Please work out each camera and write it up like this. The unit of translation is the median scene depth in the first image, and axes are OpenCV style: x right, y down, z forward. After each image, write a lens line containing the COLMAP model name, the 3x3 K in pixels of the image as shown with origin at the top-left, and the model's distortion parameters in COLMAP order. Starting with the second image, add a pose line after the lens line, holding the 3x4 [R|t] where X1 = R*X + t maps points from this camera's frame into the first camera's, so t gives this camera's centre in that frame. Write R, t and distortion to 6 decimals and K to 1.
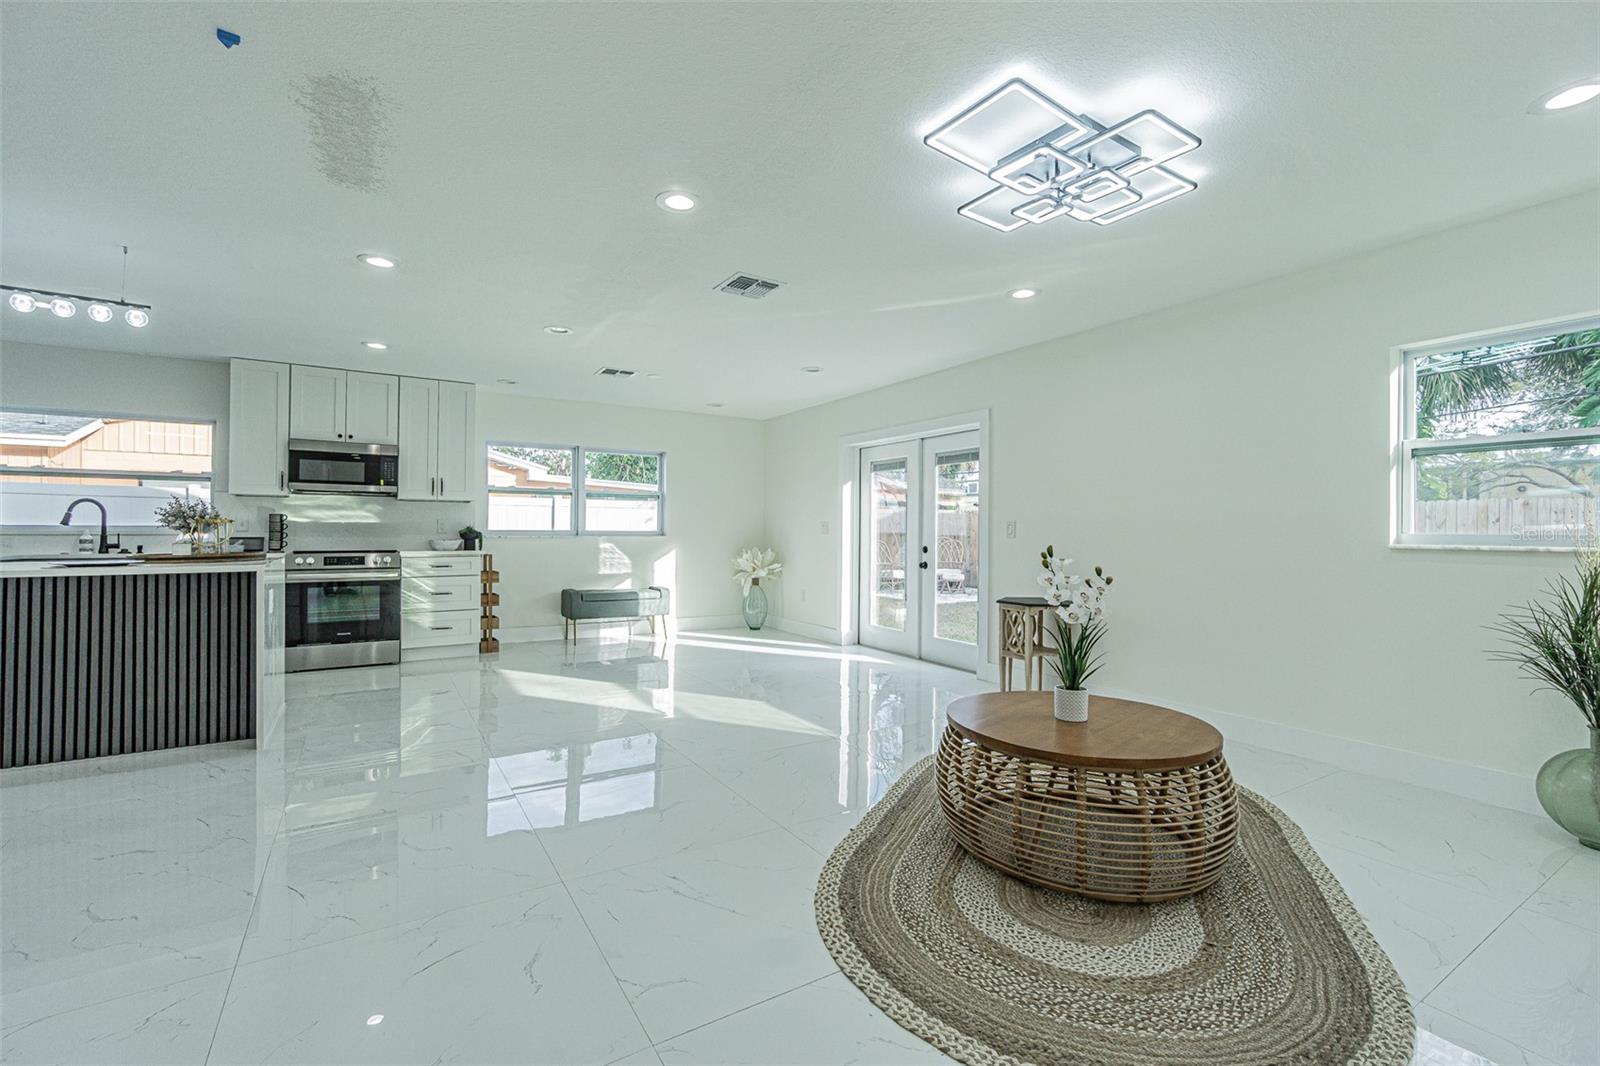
lens RADIAL K [[684.7, 0, 822.1], [0, 684.7, 532.3], [0, 0, 1]] dist [-0.002293, -0.000574]
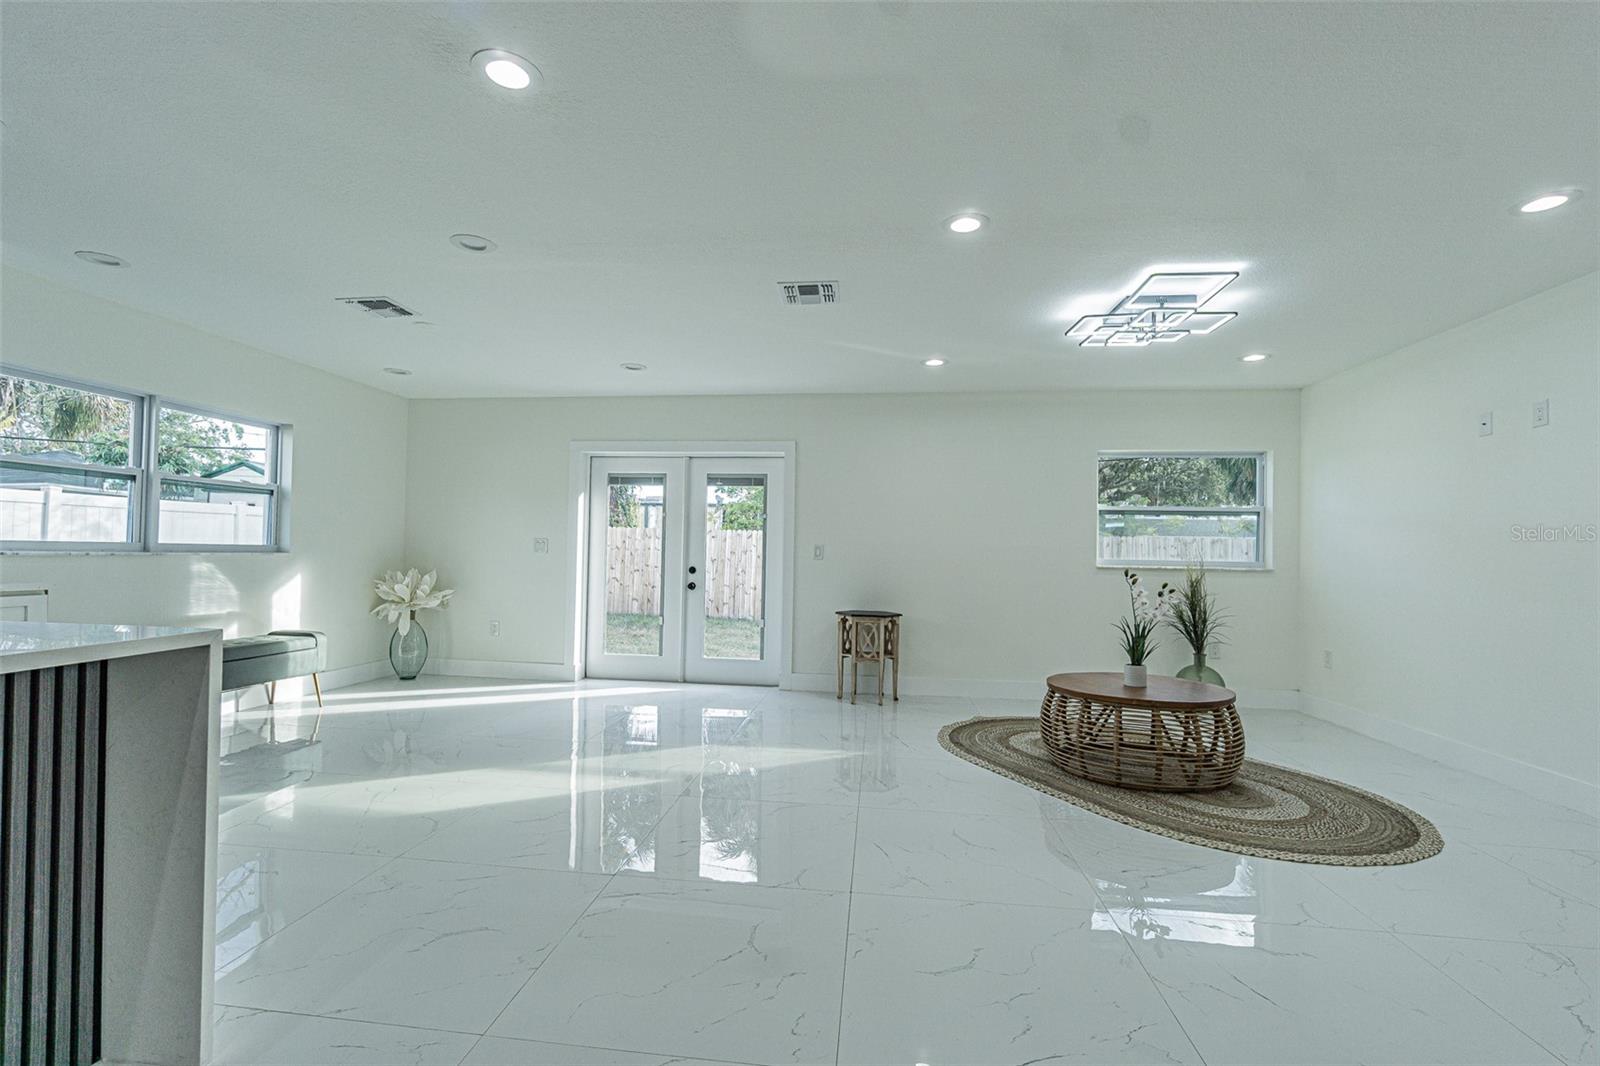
lens RADIAL K [[684.7, 0, 805.8], [0, 684.7, 540.9], [0, 0, 1]] dist [-0.002293, -0.000574]
pose [[0.638361, 0.020695, 0.769459, -0.453882], [-0.013957, 0.999785, -0.015311, -0.003214], [-0.769610, -0.000965, 0.638513, 0.220163]]
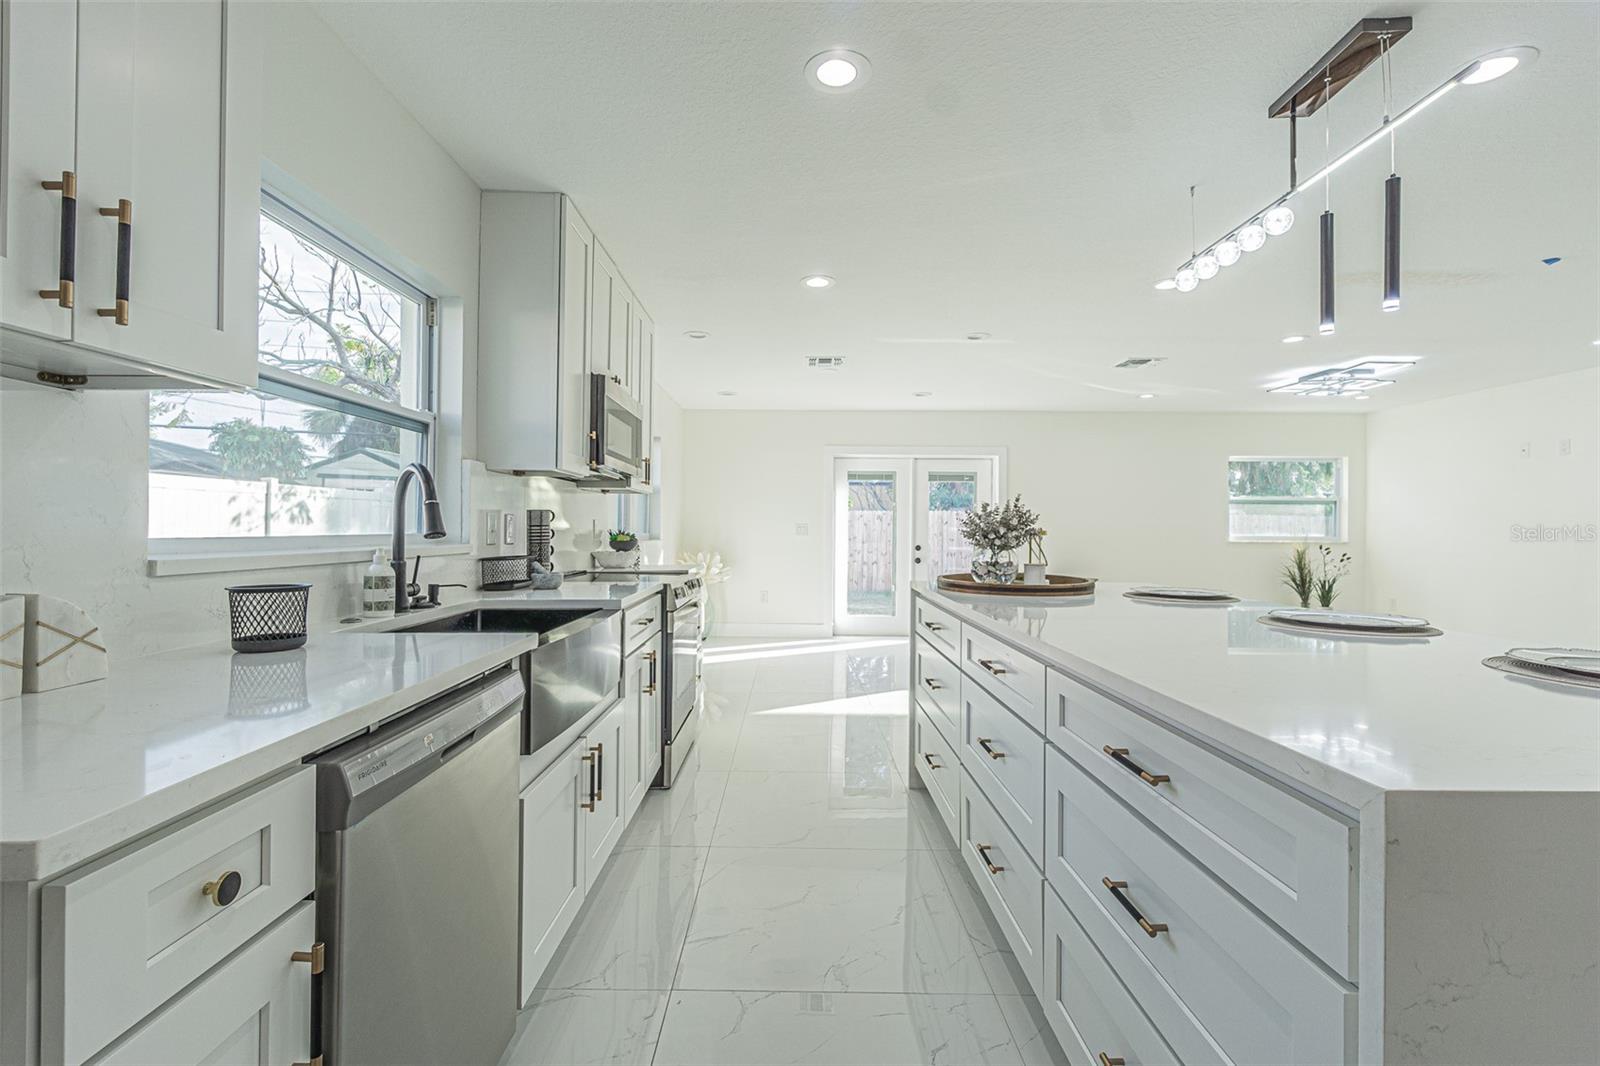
lens RADIAL K [[684.7, 0, 807.2], [0, 684.7, 525.5], [0, 0, 1]] dist [-0.002293, -0.000574]
pose [[0.543691, 0.002632, 0.839281, -0.906046], [-0.005044, 0.999987, 0.000131, -0.012966], [-0.839270, -0.004304, 0.543698, 0.441825]]
